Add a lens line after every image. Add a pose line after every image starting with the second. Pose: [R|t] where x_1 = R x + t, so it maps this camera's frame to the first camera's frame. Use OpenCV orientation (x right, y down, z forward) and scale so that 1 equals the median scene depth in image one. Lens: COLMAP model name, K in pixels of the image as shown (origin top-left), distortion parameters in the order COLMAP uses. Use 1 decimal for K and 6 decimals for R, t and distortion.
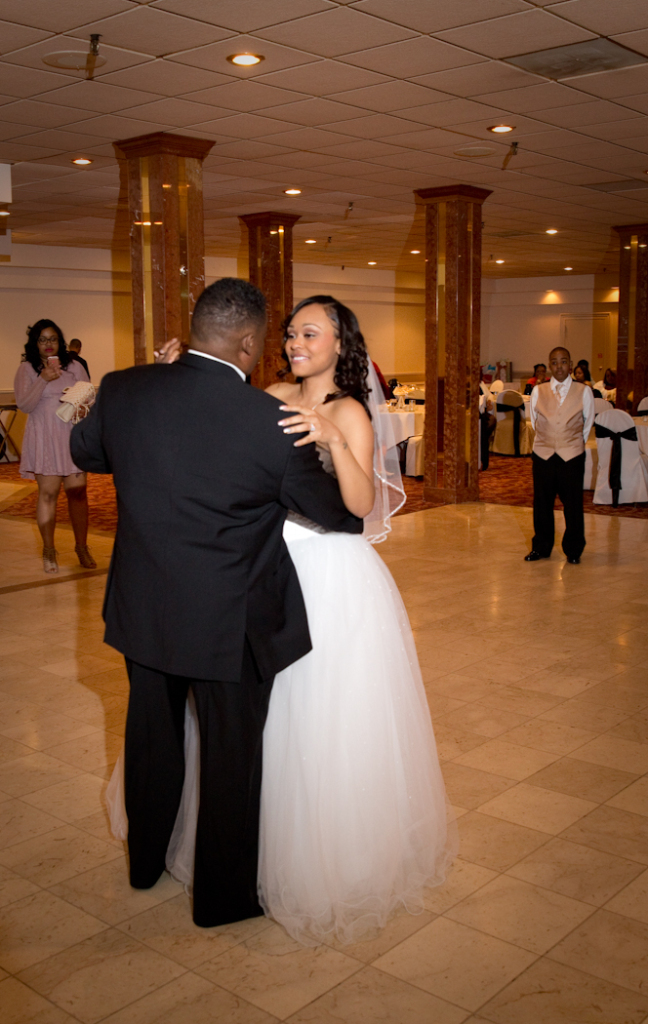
lens RADIAL K [[1103.9, 0, 280.9], [0, 1103.9, 502.8], [0, 0, 1]] dist [-0.060761, 0.000000]
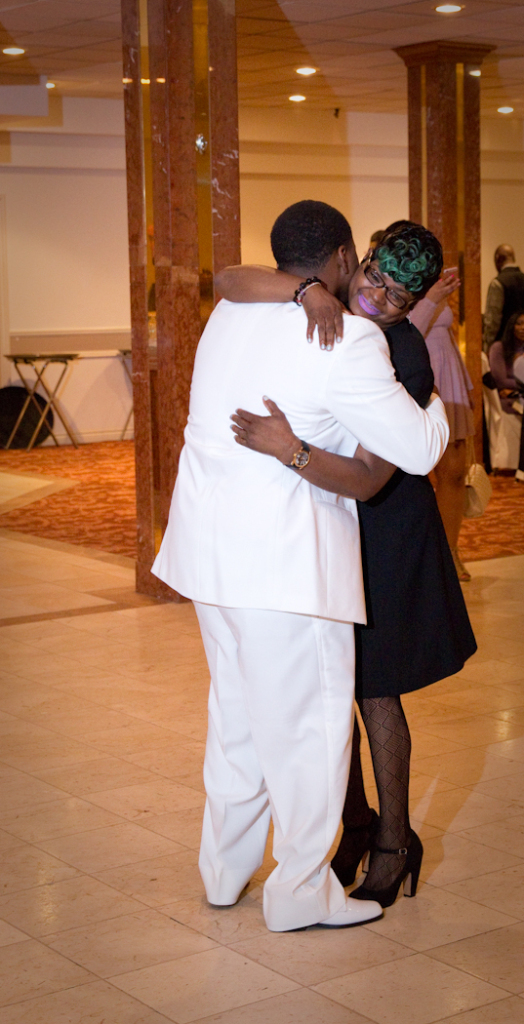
lens RADIAL K [[1887.3, 0, 335.6], [0, 1887.3, 481.0], [0, 0, 1]] dist [0.052367, 0.000000]
pose [[0.979077, 0.020640, -0.202442, 0.168436], [-0.025665, 0.999423, -0.022231, 0.004349], [0.201866, 0.026961, 0.979042, -0.034792]]
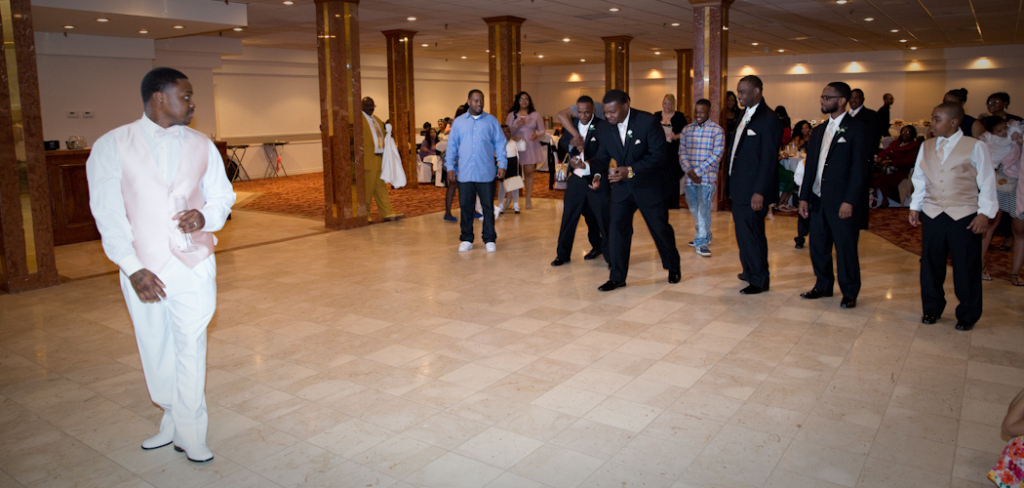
lens RADIAL K [[747.6, 0, 497.0], [0, 747.6, 213.8], [0, 0, 1]] dist [-0.070449, 0.028218]
pose [[0.994364, -0.020877, 0.103948, 0.016465], [0.021015, 0.999779, -0.000232, 0.026708], [-0.103920, 0.002415, 0.994583, -0.175715]]
